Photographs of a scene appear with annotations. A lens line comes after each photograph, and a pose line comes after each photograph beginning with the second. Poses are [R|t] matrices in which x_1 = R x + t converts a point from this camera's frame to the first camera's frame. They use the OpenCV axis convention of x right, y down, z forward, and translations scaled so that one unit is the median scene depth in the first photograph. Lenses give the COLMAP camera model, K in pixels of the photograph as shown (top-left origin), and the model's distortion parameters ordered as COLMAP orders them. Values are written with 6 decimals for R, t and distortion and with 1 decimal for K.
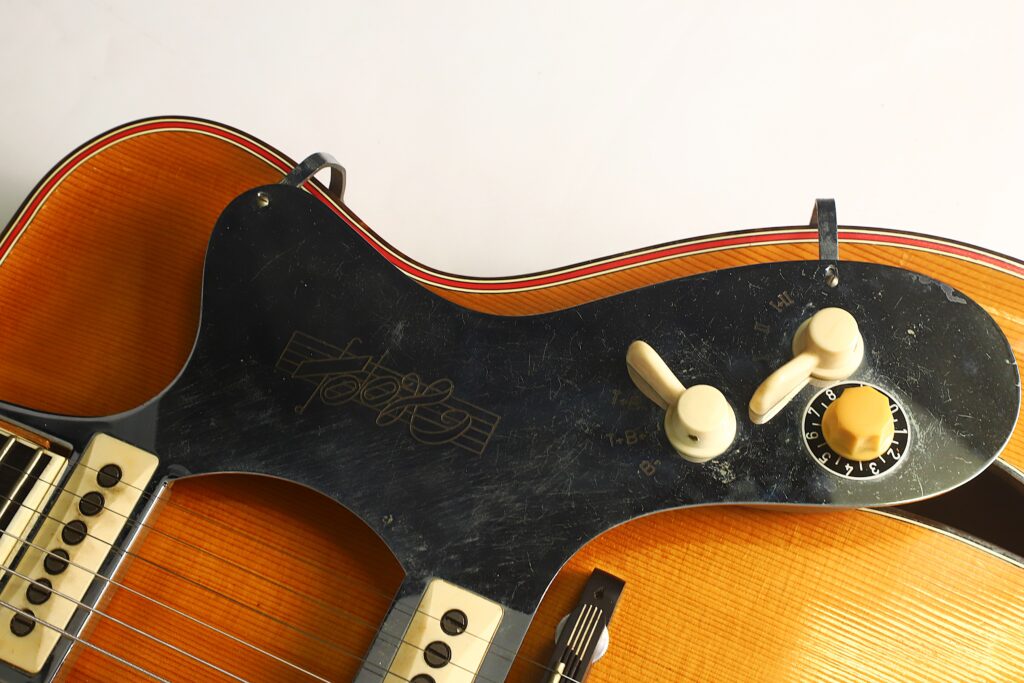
lens RADIAL K [[1594.3, 0, 519.8], [0, 1594.3, 339.6], [0, 0, 1]] dist [0.141566, 0.000000]
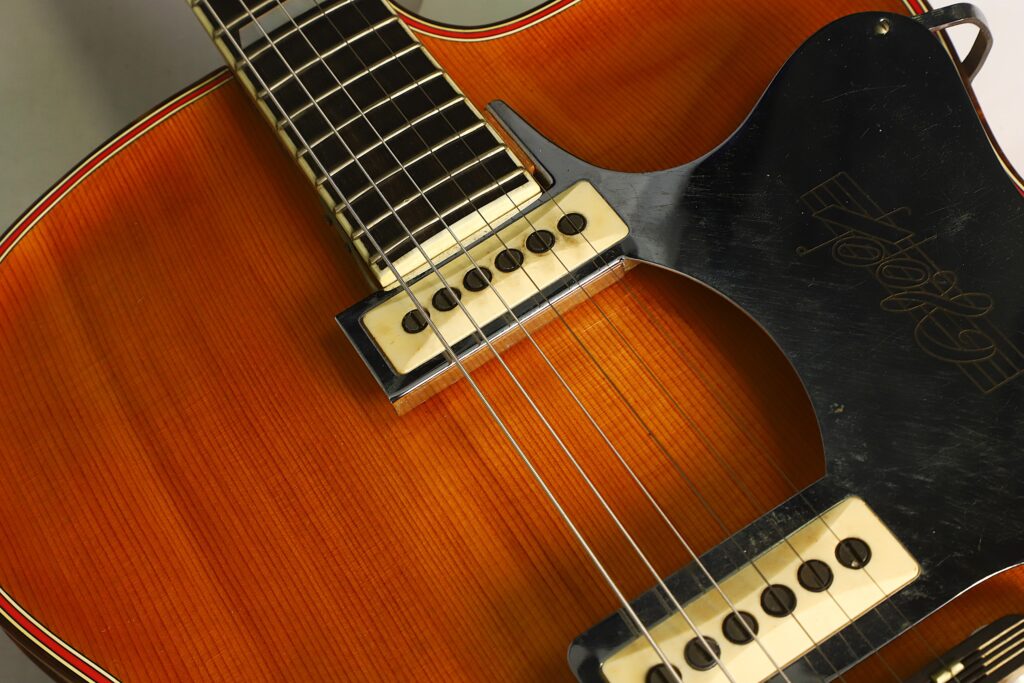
lens RADIAL K [[1594.3, 0, 516.8], [0, 1594.3, 338.9], [0, 0, 1]] dist [0.141566, 0.000000]
pose [[0.831099, 0.442130, -0.337335, 0.038378], [-0.463694, 0.885801, 0.018567, 0.137709], [0.307021, 0.140989, 0.941201, 0.188680]]
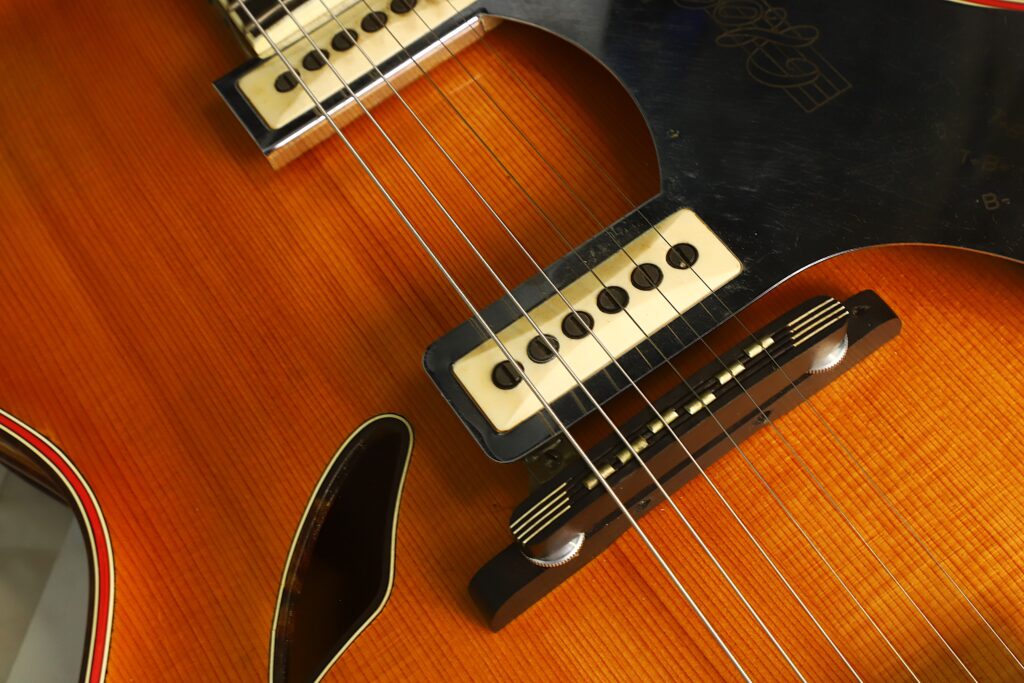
lens RADIAL K [[1594.3, 0, 512.7], [0, 1594.3, 335.5], [0, 0, 1]] dist [0.141566, 0.000000]
pose [[0.844628, 0.422853, -0.328327, 0.167873], [-0.433211, 0.900174, 0.044891, 0.203396], [0.314534, 0.104319, 0.943497, 0.171990]]
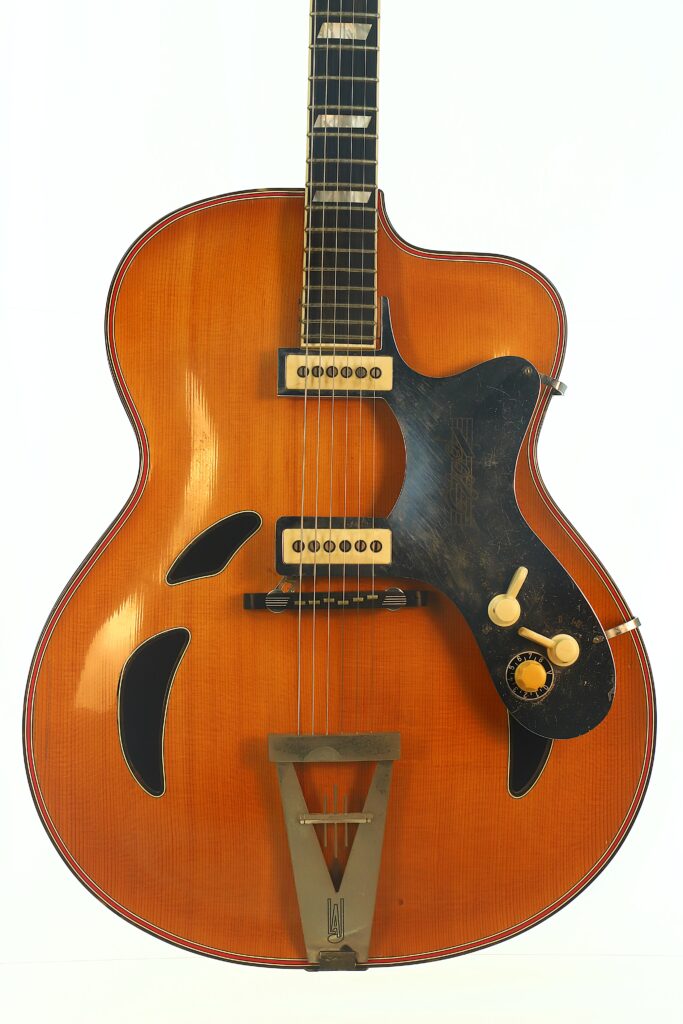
lens RADIAL K [[1594.3, 0, 343.4], [0, 1594.3, 514.8], [0, 0, 1]] dist [0.141566, 0.000000]
pose [[0.408213, 0.912333, 0.031795, -0.165386], [-0.856459, 0.370692, 0.359256, -0.589858], [0.315975, -0.173884, 0.932697, -1.082980]]
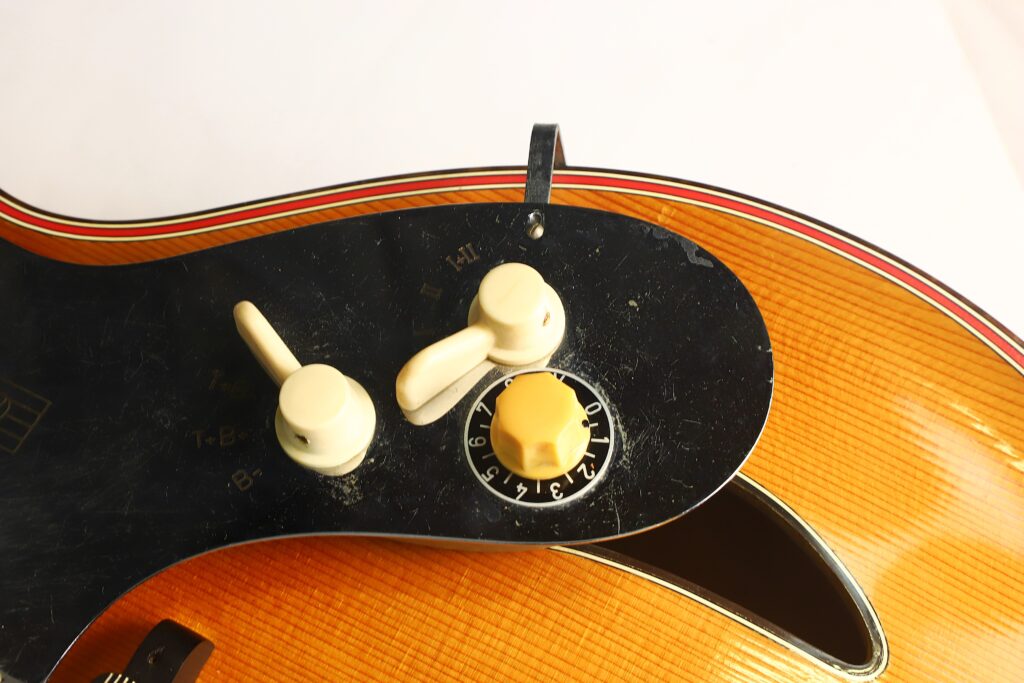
lens RADIAL K [[1594.3, 0, 512.1], [0, 1594.3, 344.9], [0, 0, 1]] dist [0.141566, 0.000000]
pose [[0.998304, 0.033662, -0.047491, 0.226821], [-0.034652, 0.999196, -0.020186, 0.030231], [0.046773, 0.021798, 0.998668, 0.289938]]
